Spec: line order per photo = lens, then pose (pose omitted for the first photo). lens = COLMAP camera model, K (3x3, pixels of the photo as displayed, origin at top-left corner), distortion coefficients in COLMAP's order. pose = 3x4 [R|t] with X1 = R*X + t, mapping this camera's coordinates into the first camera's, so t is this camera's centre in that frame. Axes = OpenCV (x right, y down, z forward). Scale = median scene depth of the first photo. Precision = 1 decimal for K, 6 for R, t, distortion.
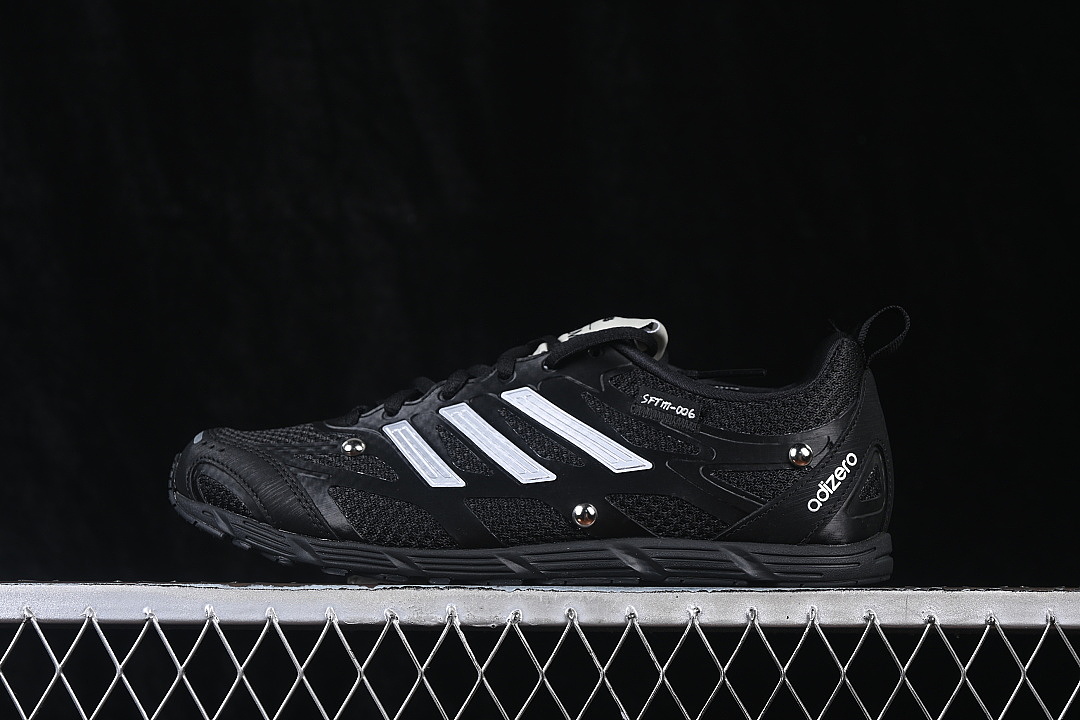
lens RADIAL K [[2410.9, 0, 538.7], [0, 2410.9, 353.2], [0, 0, 1]] dist [0.052615, 0.000000]
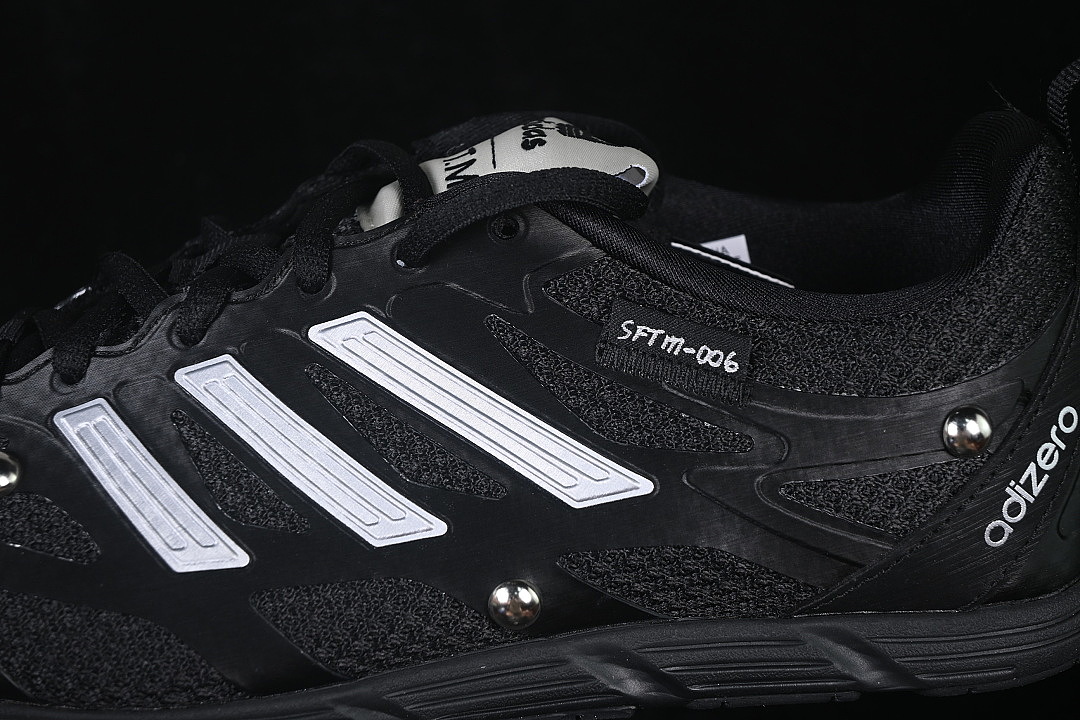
lens RADIAL K [[2410.9, 0, 544.3], [0, 2410.9, 357.3], [0, 0, 1]] dist [0.052615, 0.000000]
pose [[0.992828, -0.086238, 0.082802, -0.009477], [0.052477, 0.936655, 0.346301, -0.135580], [-0.107421, -0.339472, 0.934462, 0.575123]]
